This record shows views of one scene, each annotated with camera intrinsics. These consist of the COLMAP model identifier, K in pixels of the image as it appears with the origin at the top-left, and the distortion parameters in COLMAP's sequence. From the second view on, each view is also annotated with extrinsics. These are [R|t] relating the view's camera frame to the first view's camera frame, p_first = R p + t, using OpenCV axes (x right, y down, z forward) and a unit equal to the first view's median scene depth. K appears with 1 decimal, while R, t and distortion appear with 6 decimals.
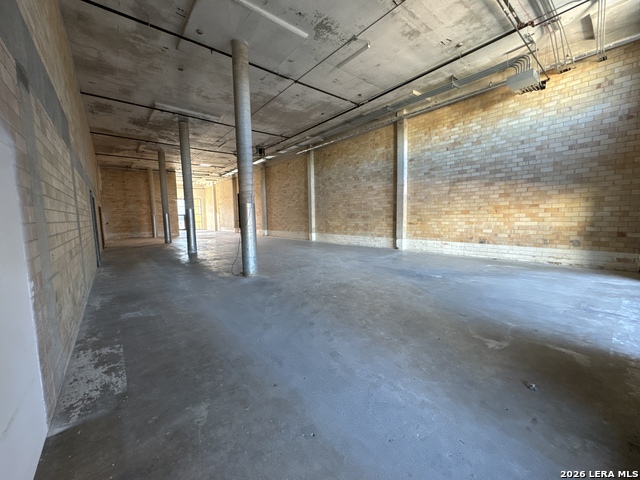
lens RADIAL K [[256.0, 0, 320.4], [0, 256.0, 240.3], [0, 0, 1]] dist [-0.003042, 0.000195]
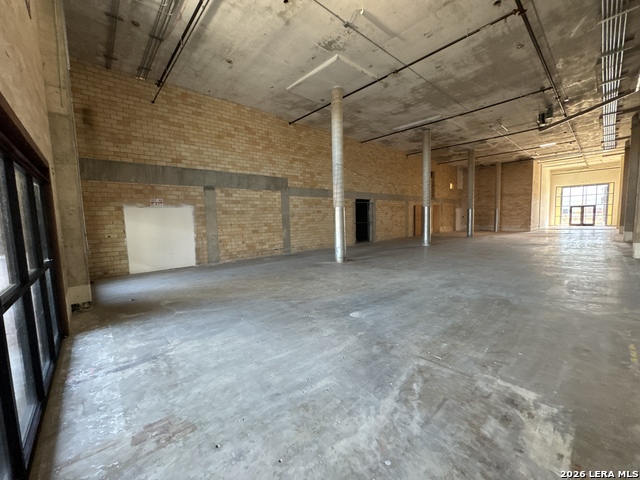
lens RADIAL K [[256.0, 0, 321.6], [0, 256.0, 239.8], [0, 0, 1]] dist [-0.003042, 0.000195]
pose [[0.052116, 0.101504, -0.993469, 1.696670], [-0.065326, 0.993037, 0.098033, -0.161638], [0.996502, 0.059791, 0.058384, 1.365090]]
